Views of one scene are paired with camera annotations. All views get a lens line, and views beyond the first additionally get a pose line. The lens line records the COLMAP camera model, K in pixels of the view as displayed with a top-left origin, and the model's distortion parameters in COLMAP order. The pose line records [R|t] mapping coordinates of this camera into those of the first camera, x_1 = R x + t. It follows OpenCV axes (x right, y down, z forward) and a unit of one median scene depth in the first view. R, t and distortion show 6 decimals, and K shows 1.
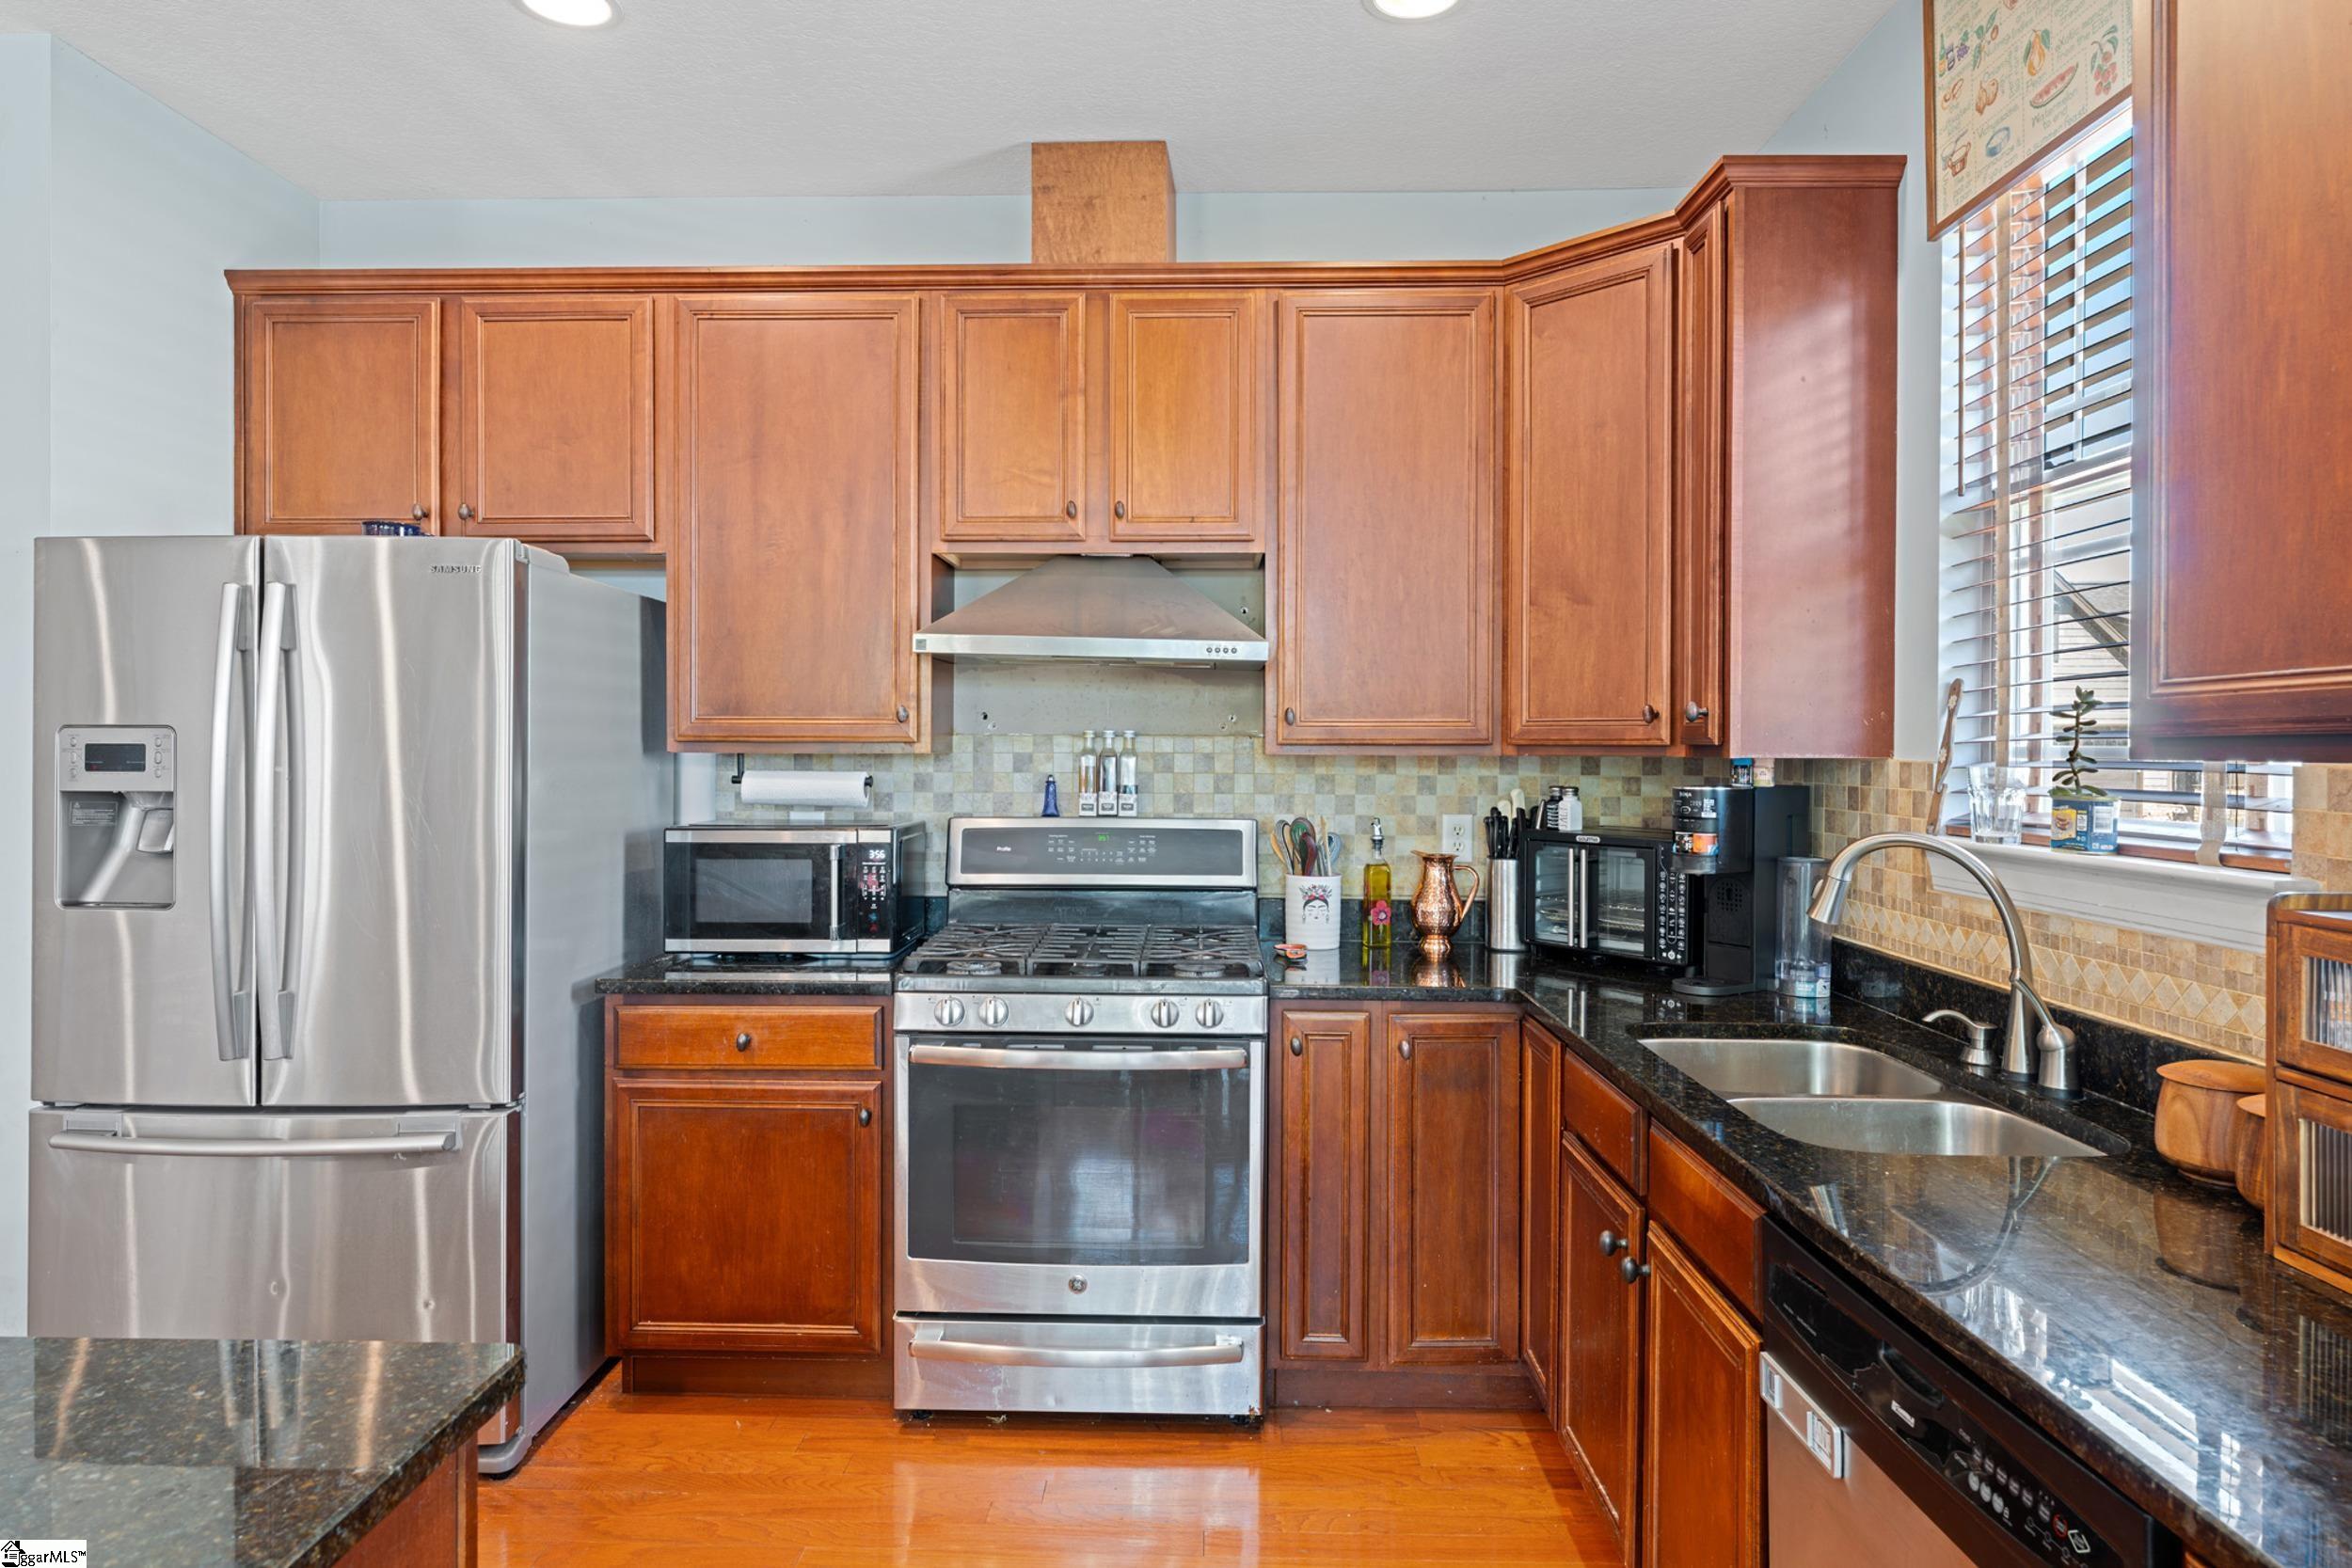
lens RADIAL K [[1352.1, 0, 1173.1], [0, 1352.1, 757.8], [0, 0, 1]] dist [-0.000555, -0.000365]
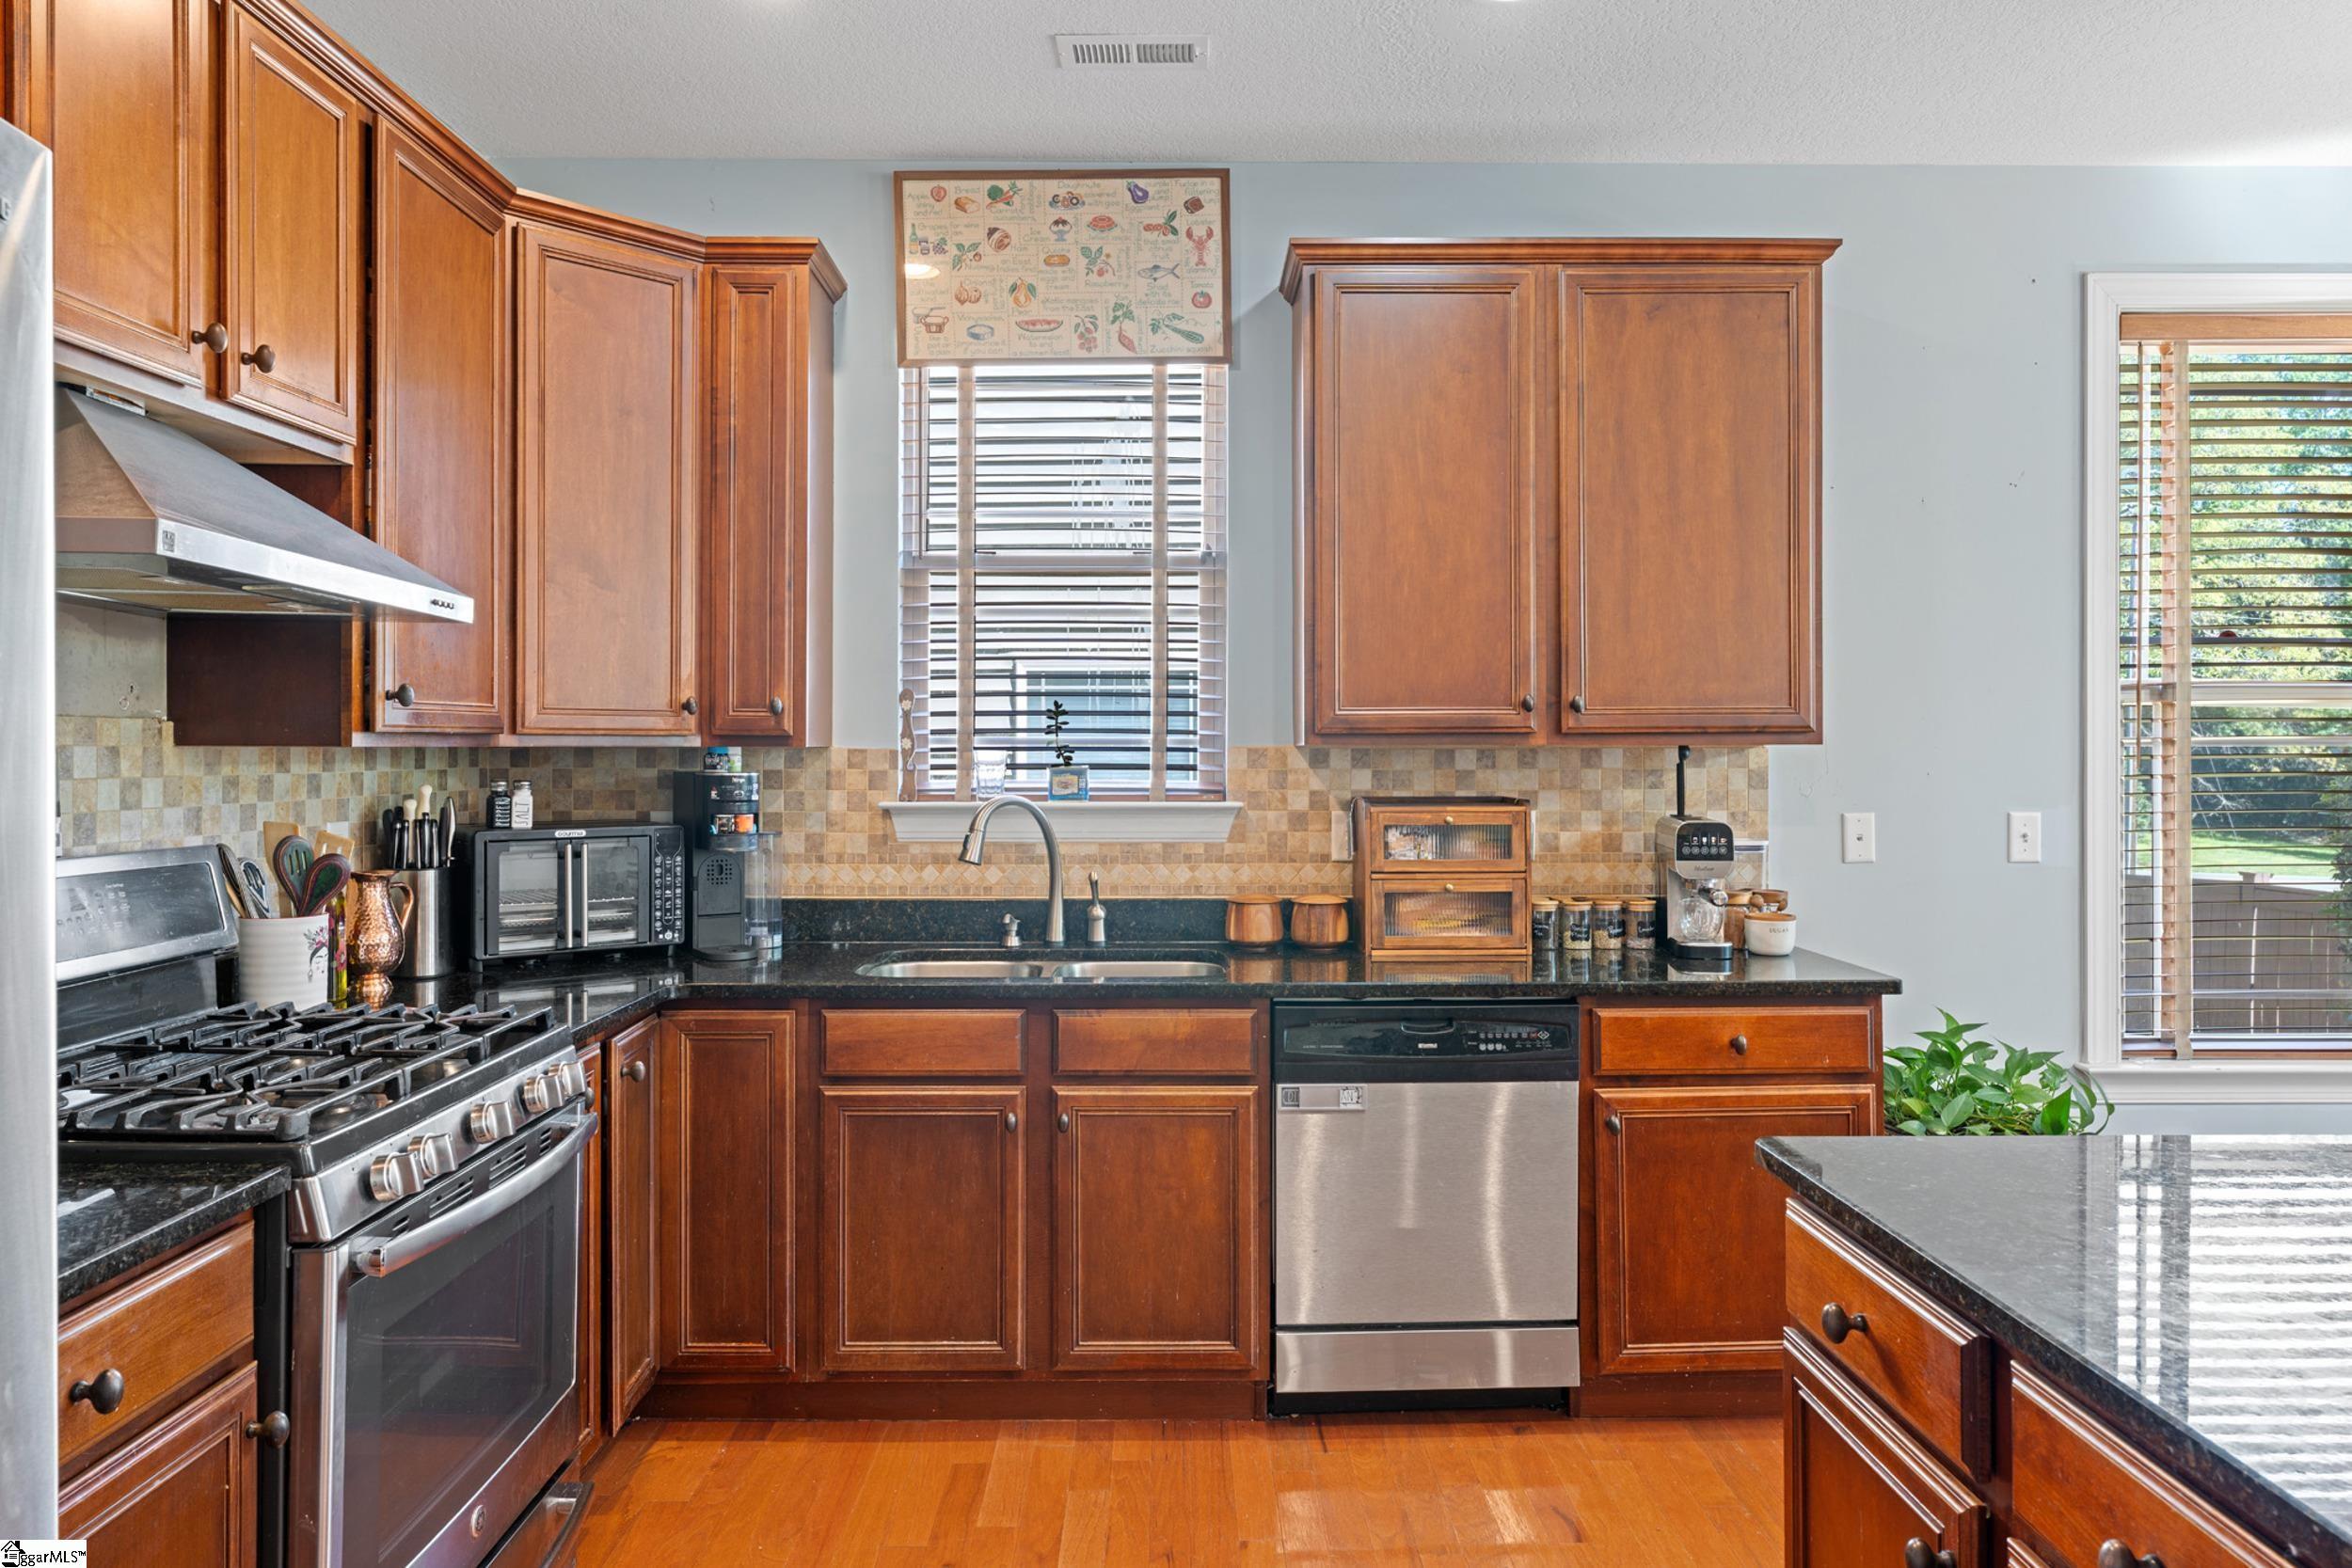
lens RADIAL K [[1501.5, 0, 1172.3], [0, 1501.5, 746.7], [0, 0, 1]] dist [0.005135, -0.008423]
pose [[-0.031495, -0.004836, 0.999492, -0.772008], [0.006415, 0.999967, 0.005041, -0.003653], [-0.999483, 0.006570, -0.031463, 0.617533]]
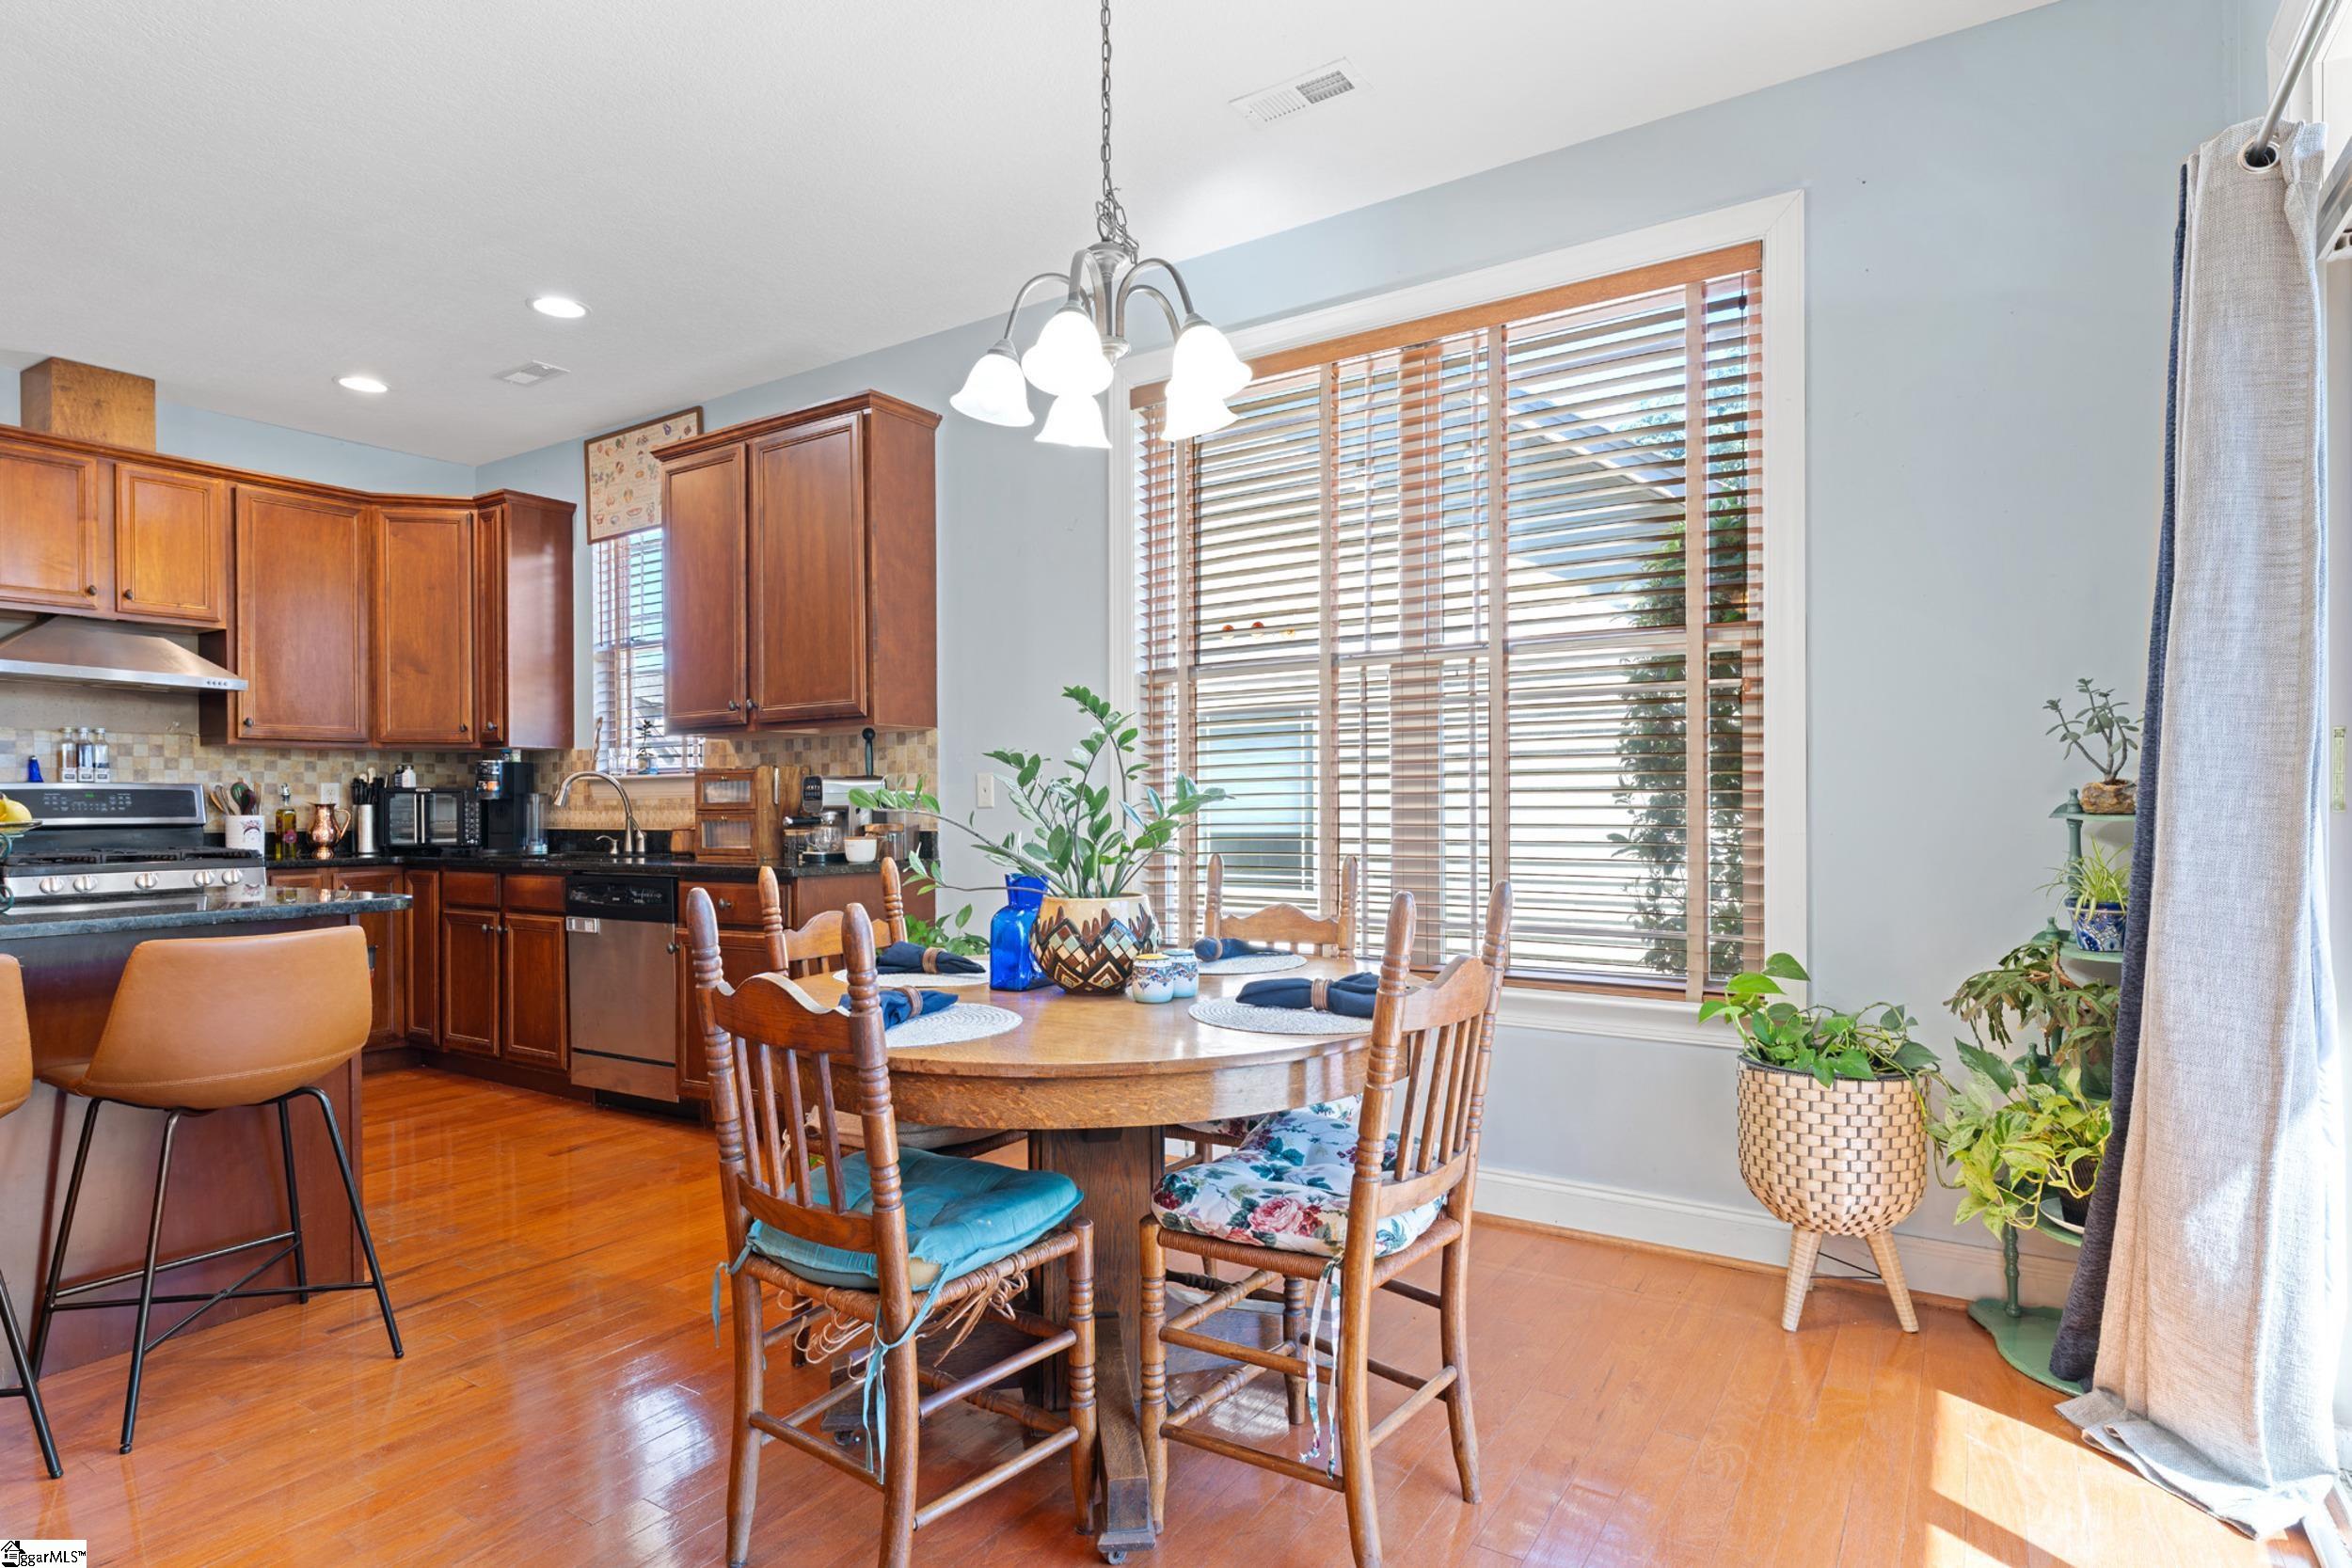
lens RADIAL K [[1239.4, 0, 1167.6], [0, 1239.4, 803.8], [0, 0, 1]] dist [-0.003155, -0.000033]
pose [[0.529257, -0.008534, 0.848418, -0.679197], [0.016321, 0.999867, -0.000124, 0.100164], [-0.848304, 0.013913, 0.529326, -0.926828]]
